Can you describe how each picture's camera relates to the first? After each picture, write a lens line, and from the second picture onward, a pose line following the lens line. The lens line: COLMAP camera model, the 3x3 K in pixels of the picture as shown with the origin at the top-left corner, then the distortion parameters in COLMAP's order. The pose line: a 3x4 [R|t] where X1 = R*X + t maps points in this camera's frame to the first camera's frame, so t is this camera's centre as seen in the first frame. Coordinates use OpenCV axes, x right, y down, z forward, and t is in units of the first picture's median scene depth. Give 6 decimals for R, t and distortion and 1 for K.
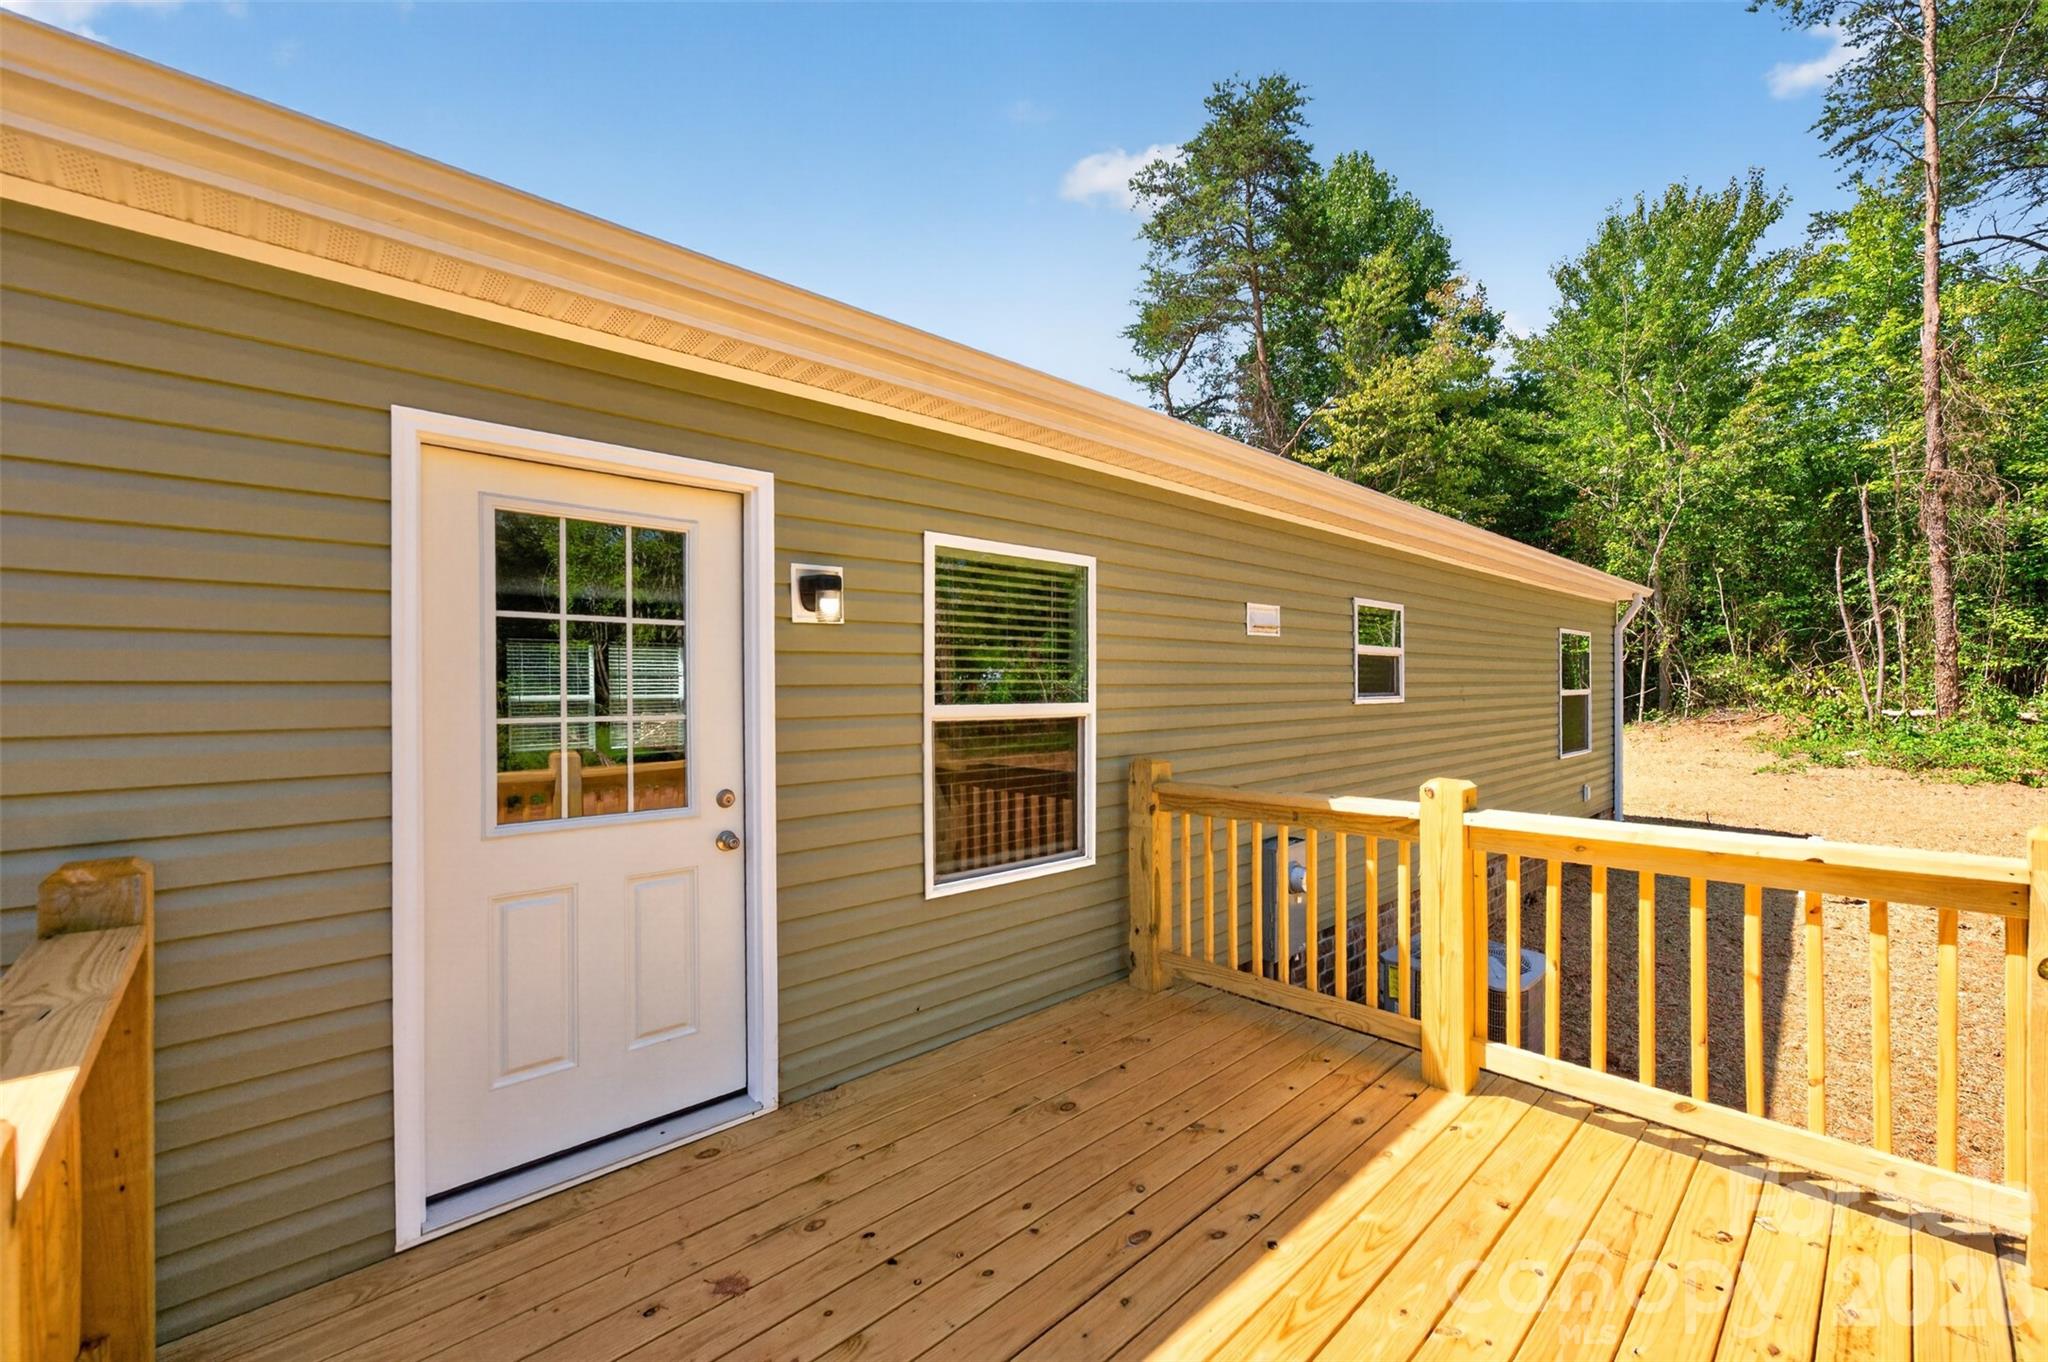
lens RADIAL K [[818.1, 0, 1033.9], [0, 818.1, 692.9], [0, 0, 1]] dist [-0.001013, 0.000068]
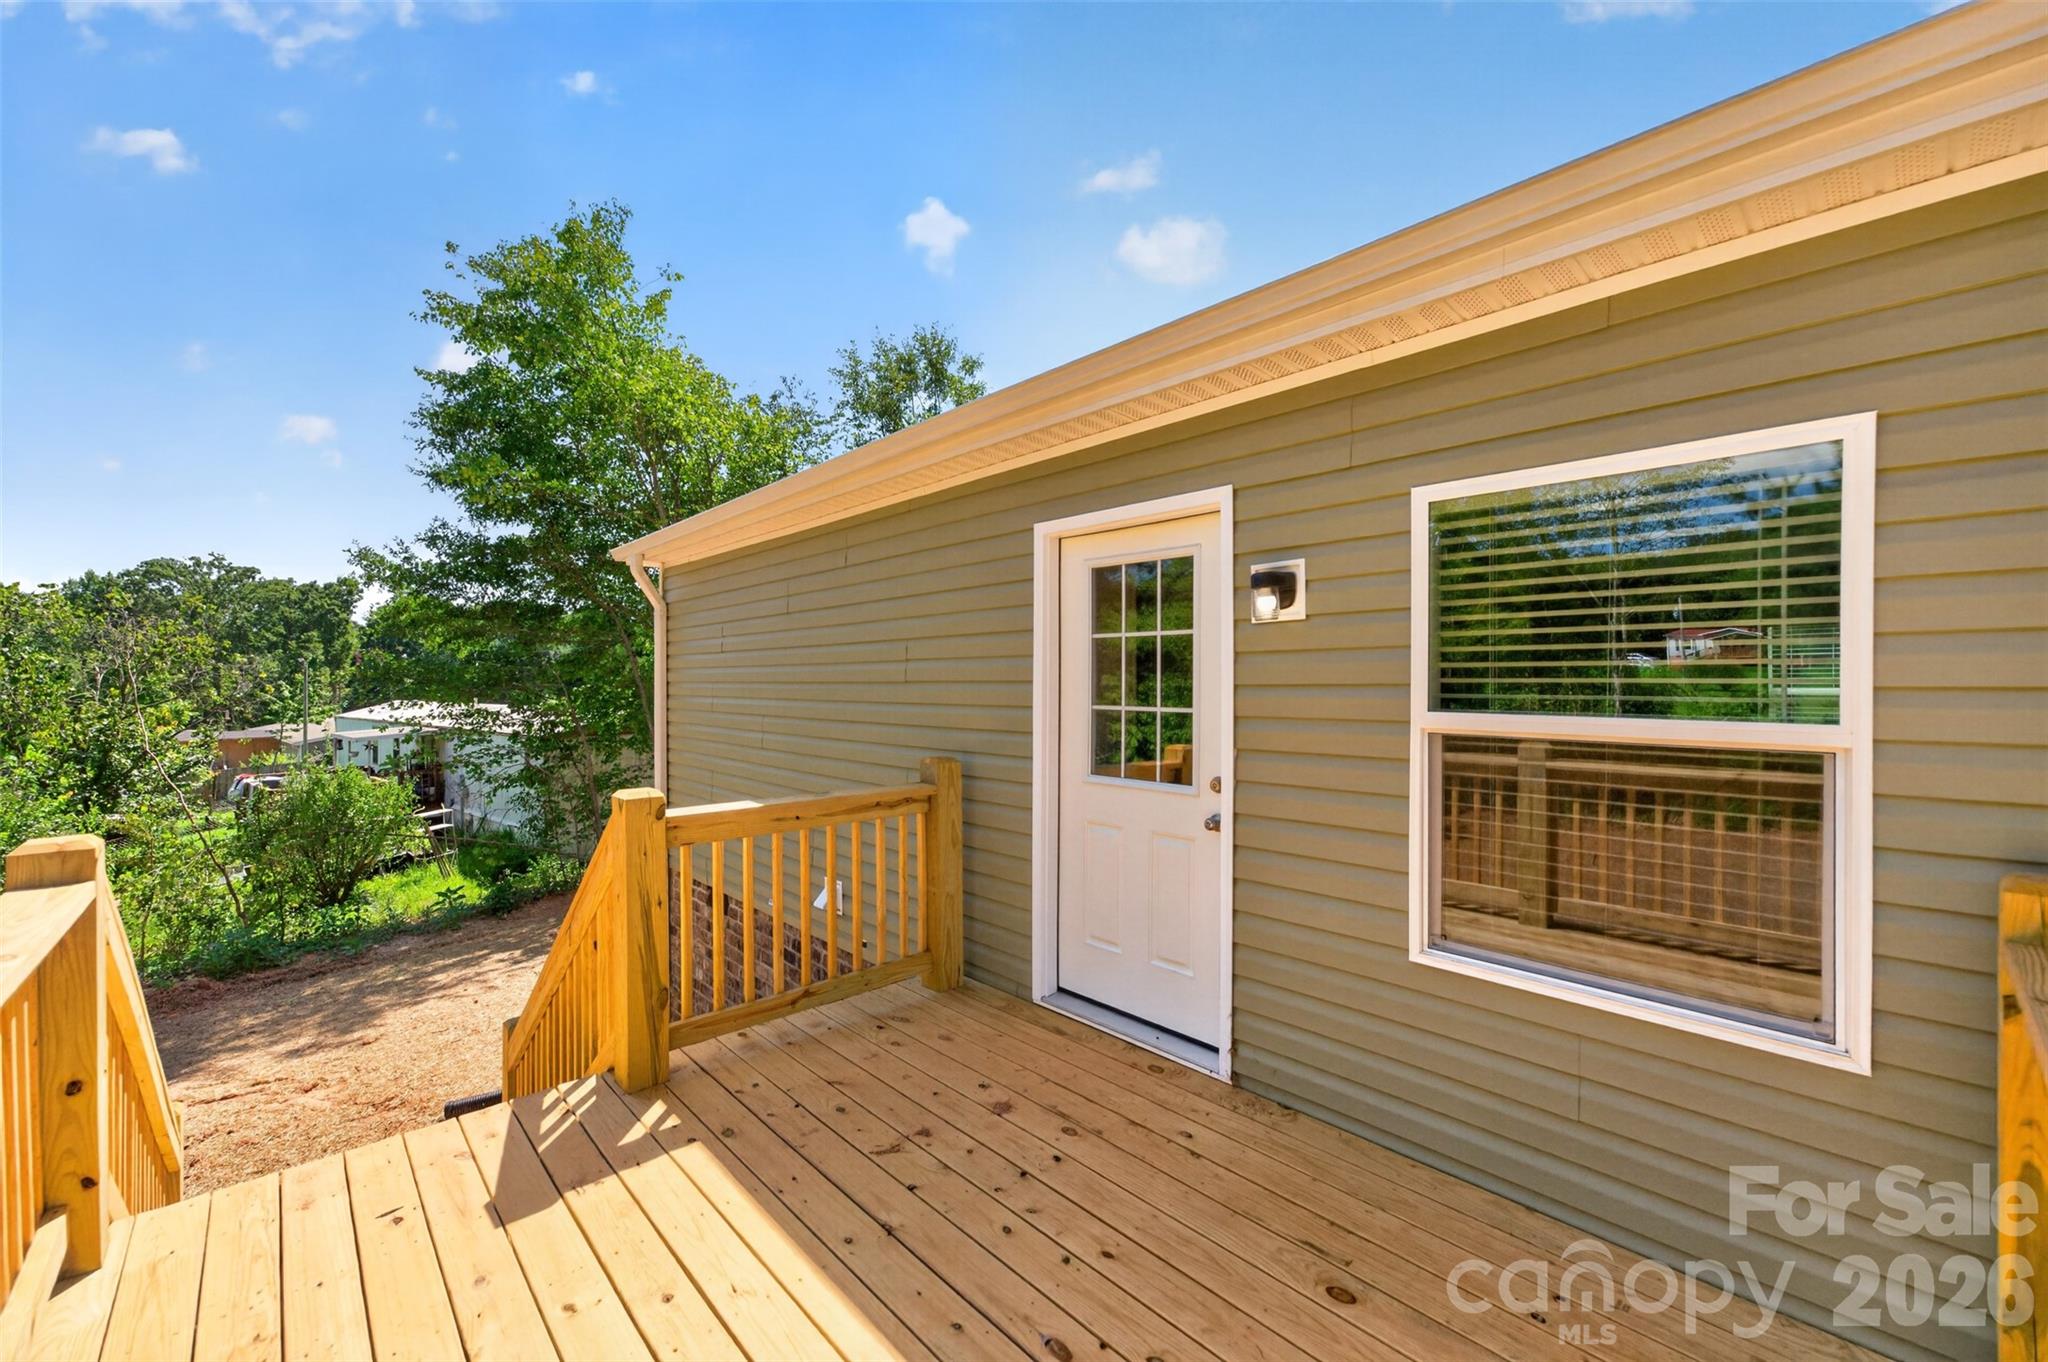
lens RADIAL K [[794.2, 0, 1003.0], [0, 794.2, 668.8], [0, 0, 1]] dist [-0.001871, -0.000222]
pose [[0.004740, -0.001748, -0.999987, 0.555000], [0.000715, 0.999998, -0.001744, -0.021683], [0.999989, -0.000707, 0.004741, 0.542616]]
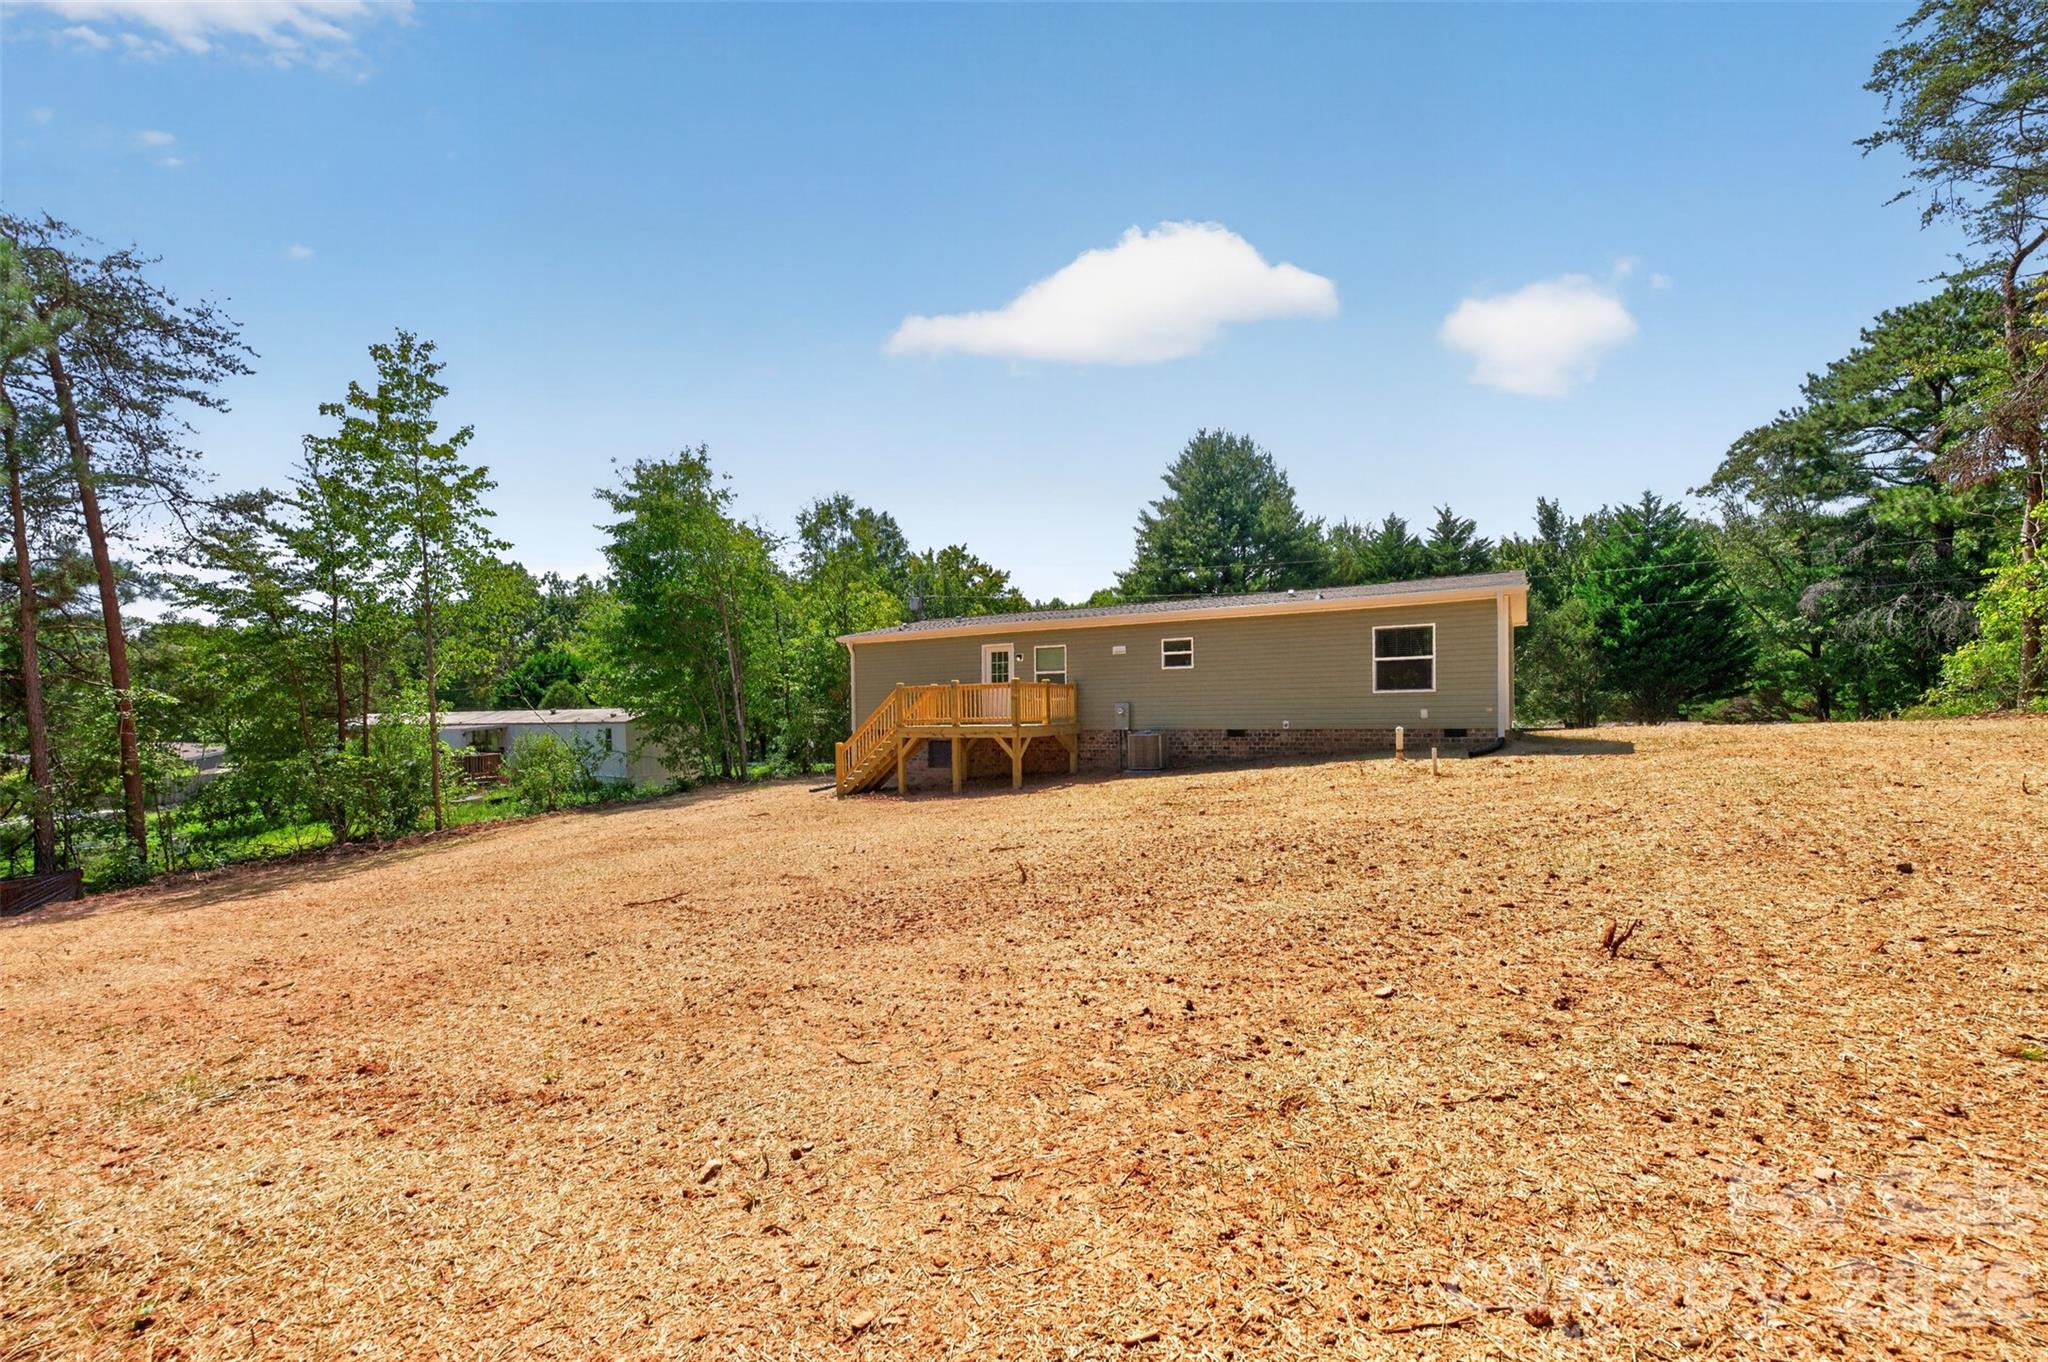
lens RADIAL K [[818.1, 0, 1033.9], [0, 818.1, 692.9], [0, 0, 1]] dist [-0.001013, 0.000068]
pose [[0.286381, -0.026560, -0.957748, 6.166806], [0.006019, 0.999646, -0.025922, 0.347356], [0.958097, 0.001659, 0.286439, -0.900145]]
